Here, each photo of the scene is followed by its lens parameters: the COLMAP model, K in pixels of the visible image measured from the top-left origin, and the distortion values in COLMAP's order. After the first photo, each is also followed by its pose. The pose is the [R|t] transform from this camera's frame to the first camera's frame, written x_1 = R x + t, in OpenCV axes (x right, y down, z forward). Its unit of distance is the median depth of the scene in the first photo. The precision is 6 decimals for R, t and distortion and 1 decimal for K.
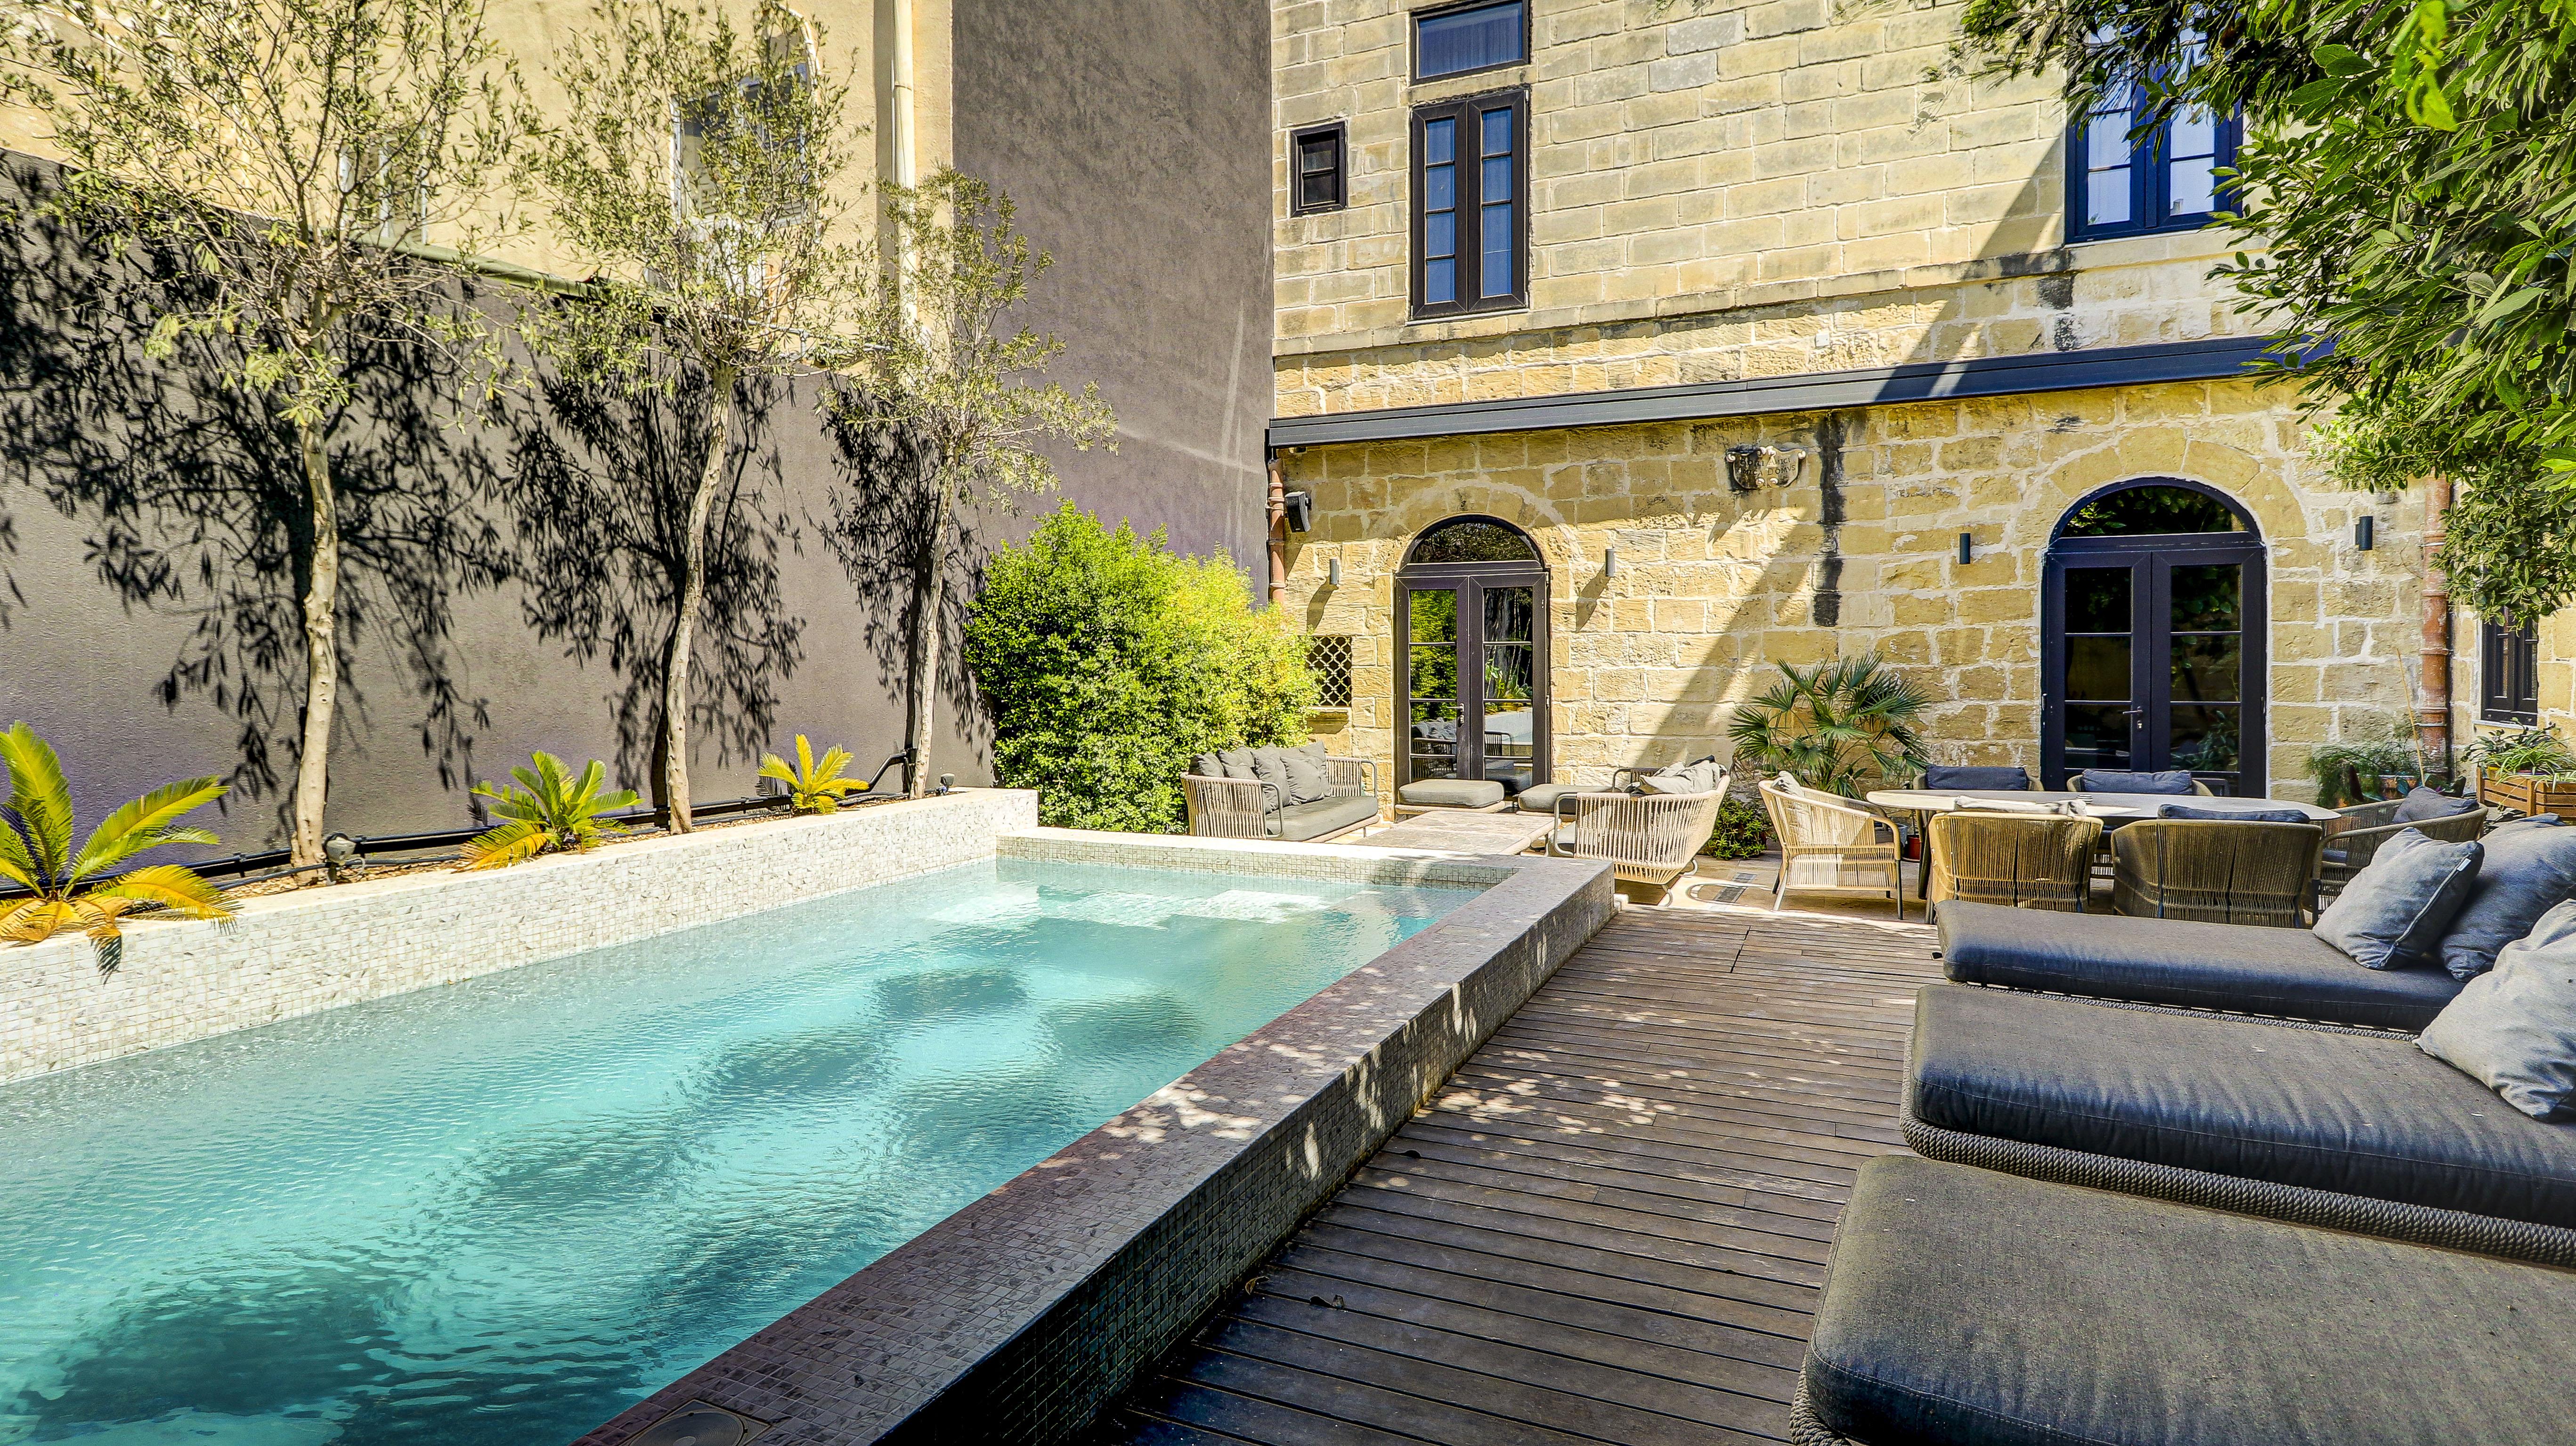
lens RADIAL K [[1256.0, 0, 1323.2], [0, 1256.0, 691.8], [0, 0, 1]] dist [0.000814, -0.000740]
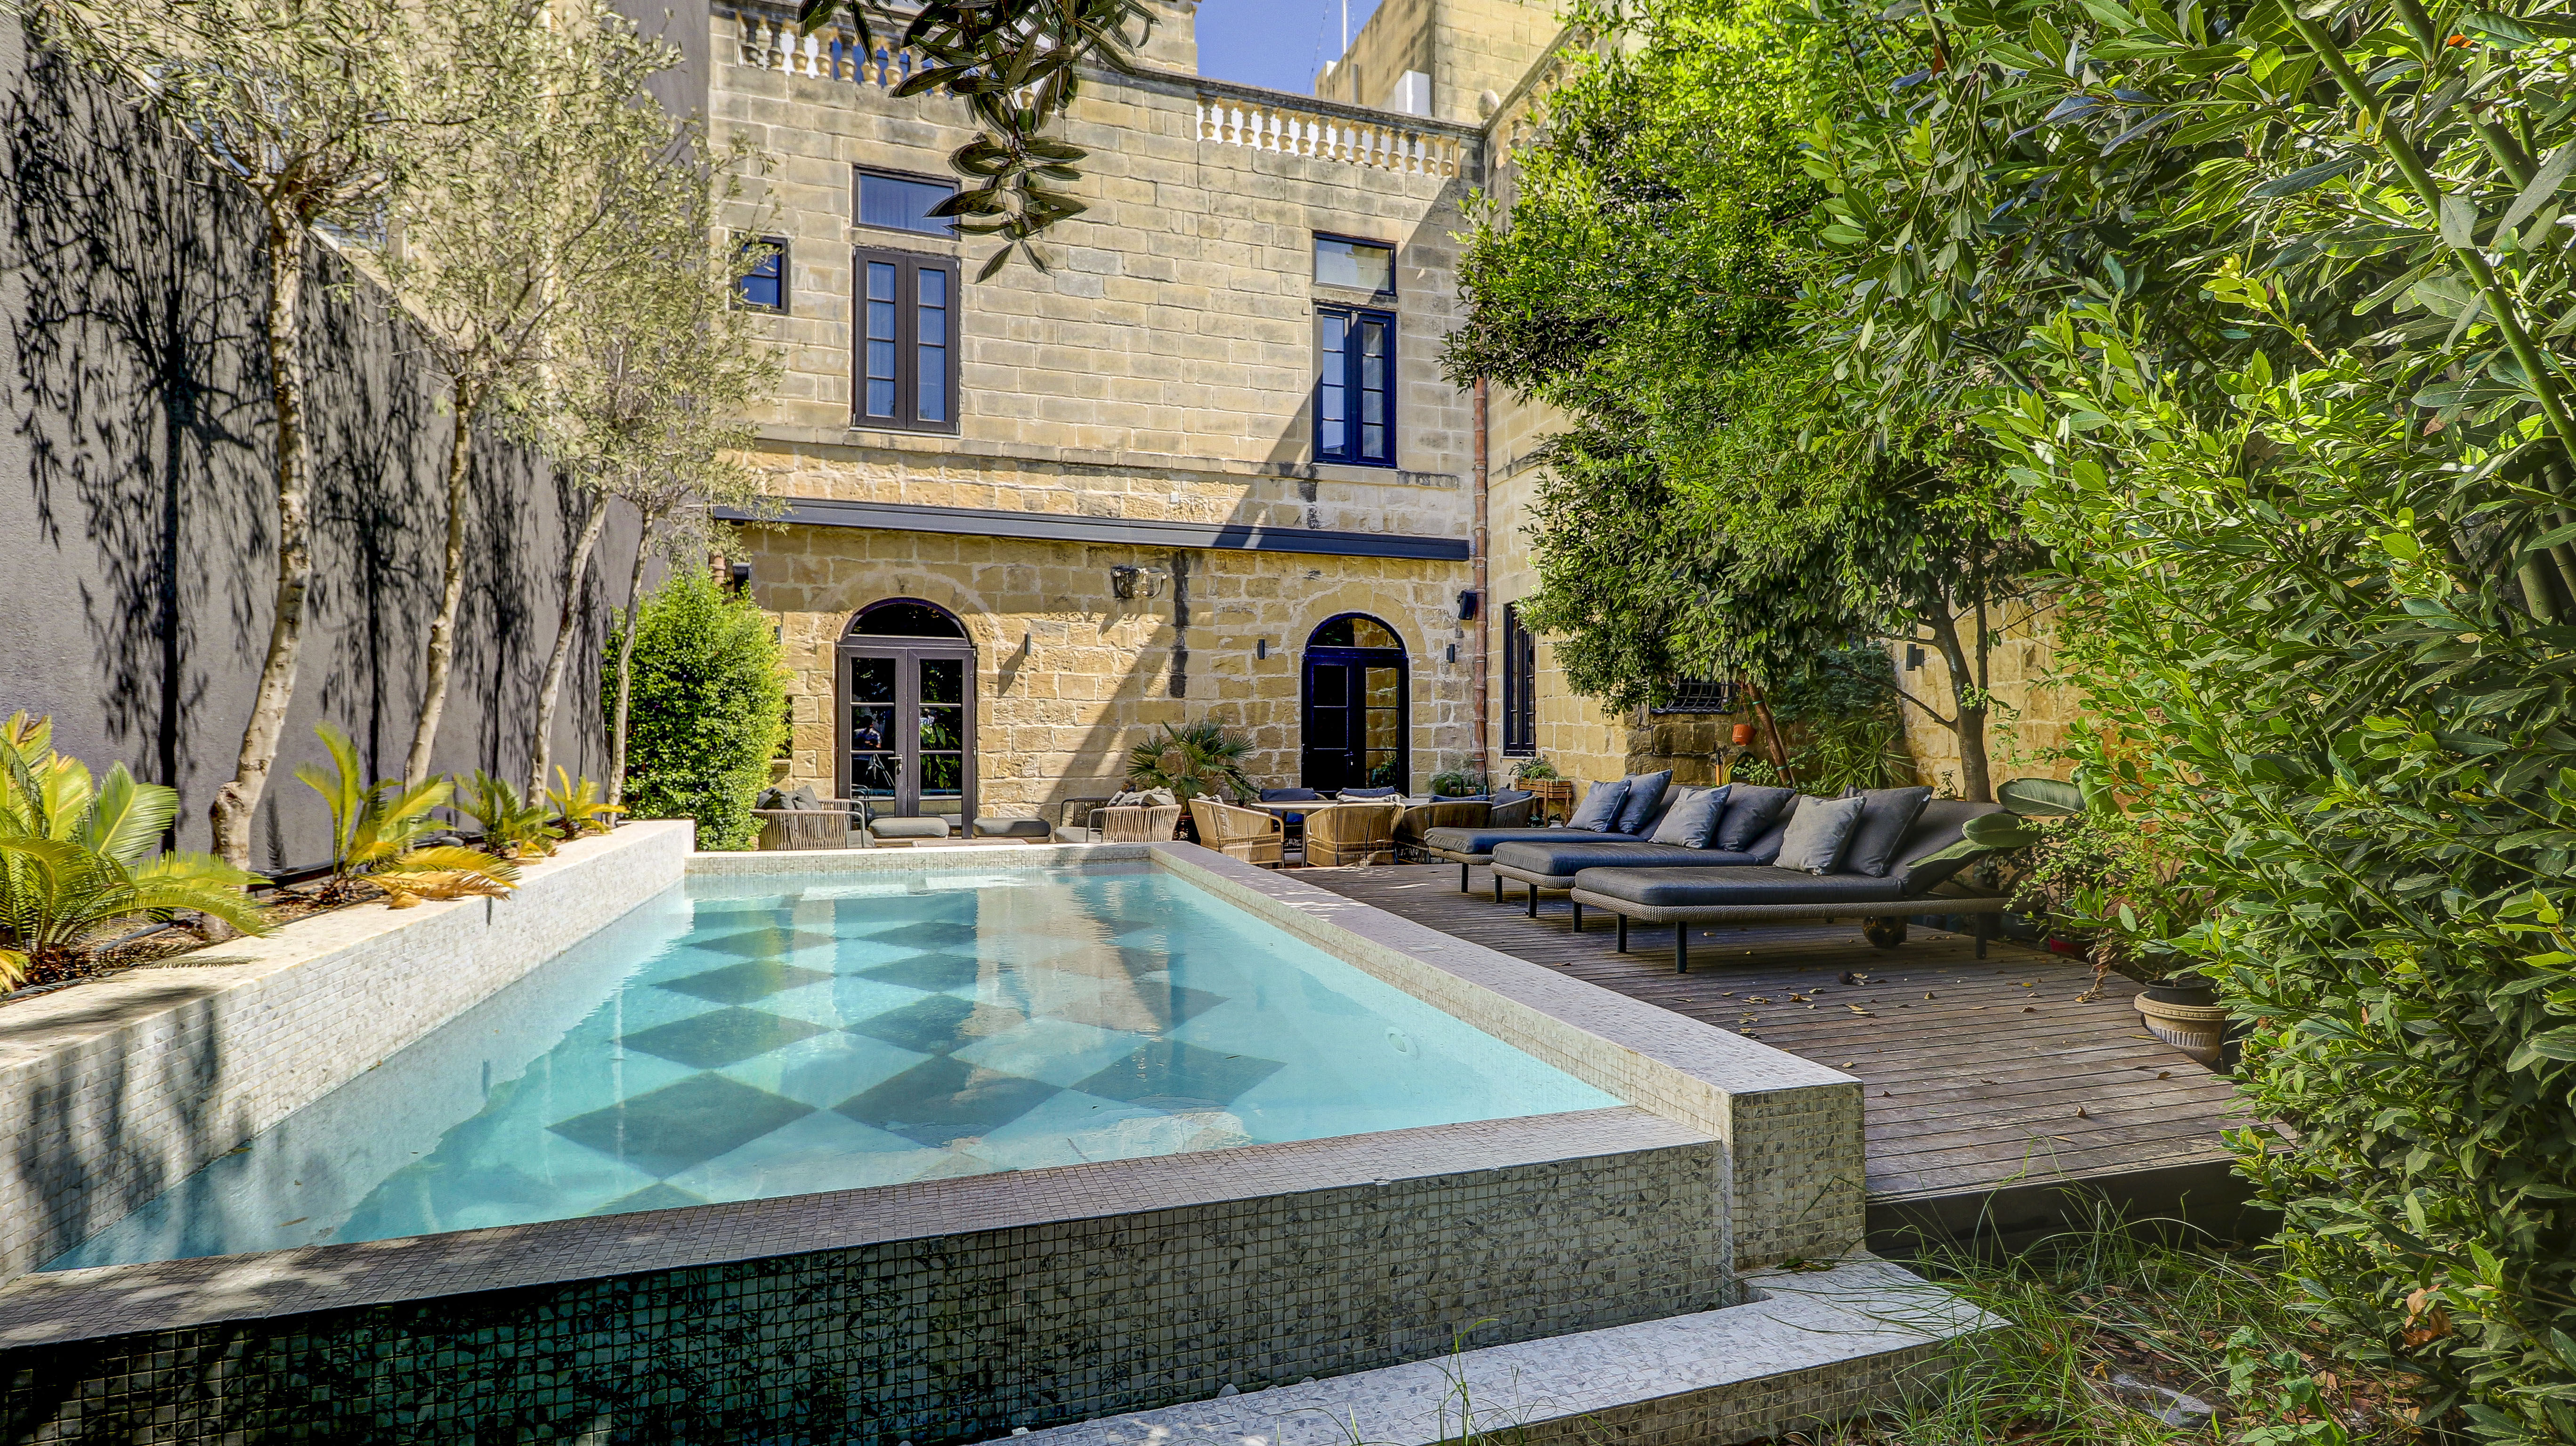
lens RADIAL K [[1199.3, 0, 1353.6], [0, 1199.3, 743.0], [0, 0, 1]] dist [0.010700, -0.009493]
pose [[0.736625, 0.001749, 0.676299, -0.368423], [0.013314, 0.999765, -0.017087, 0.024657], [-0.676170, 0.021591, 0.736429, -0.137146]]
